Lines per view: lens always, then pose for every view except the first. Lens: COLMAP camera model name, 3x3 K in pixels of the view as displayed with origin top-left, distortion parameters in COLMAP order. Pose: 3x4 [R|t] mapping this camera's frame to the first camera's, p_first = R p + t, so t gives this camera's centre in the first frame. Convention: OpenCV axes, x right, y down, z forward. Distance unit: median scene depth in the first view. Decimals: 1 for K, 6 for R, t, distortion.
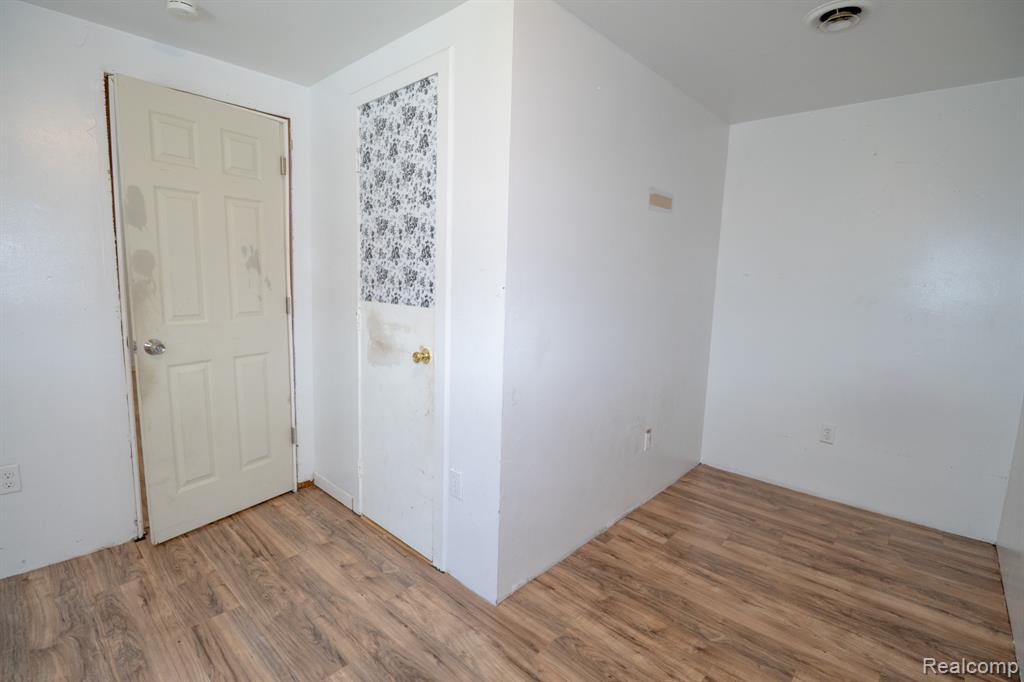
lens RADIAL K [[476.3, 0, 509.3], [0, 476.3, 340.2], [0, 0, 1]] dist [-0.001310, -0.011185]
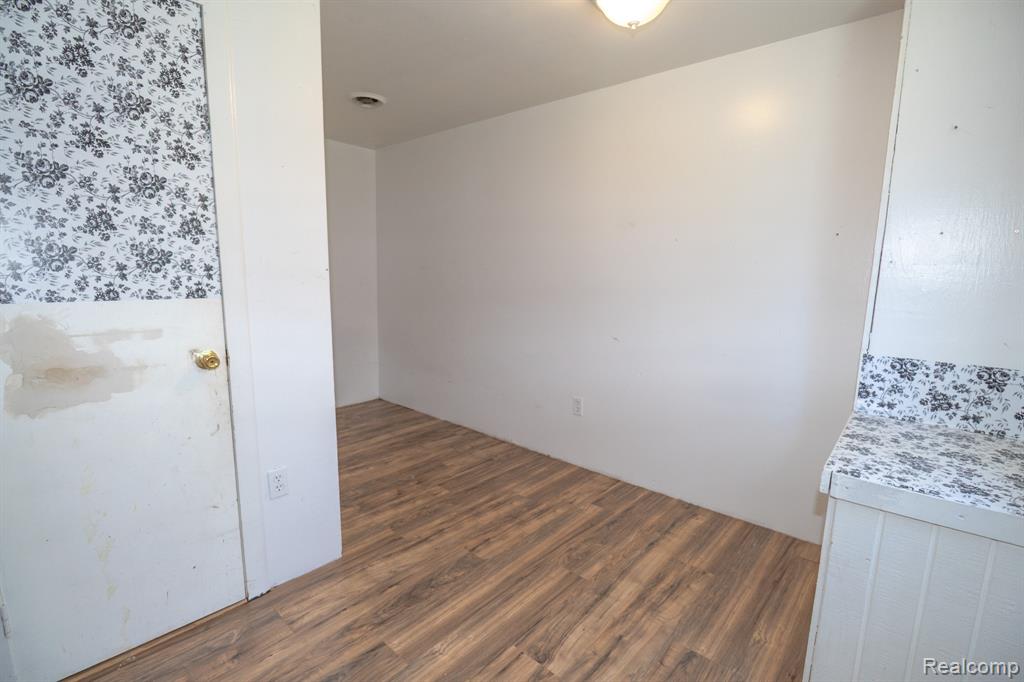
lens RADIAL K [[476.3, 0, 509.3], [0, 476.3, 340.2], [0, 0, 1]] dist [-0.001310, -0.011185]
pose [[-0.008253, -0.173602, 0.984781, -0.952927], [0.115986, 0.978002, 0.173379, -0.077433], [-0.993217, 0.115652, 0.012064, 0.492636]]
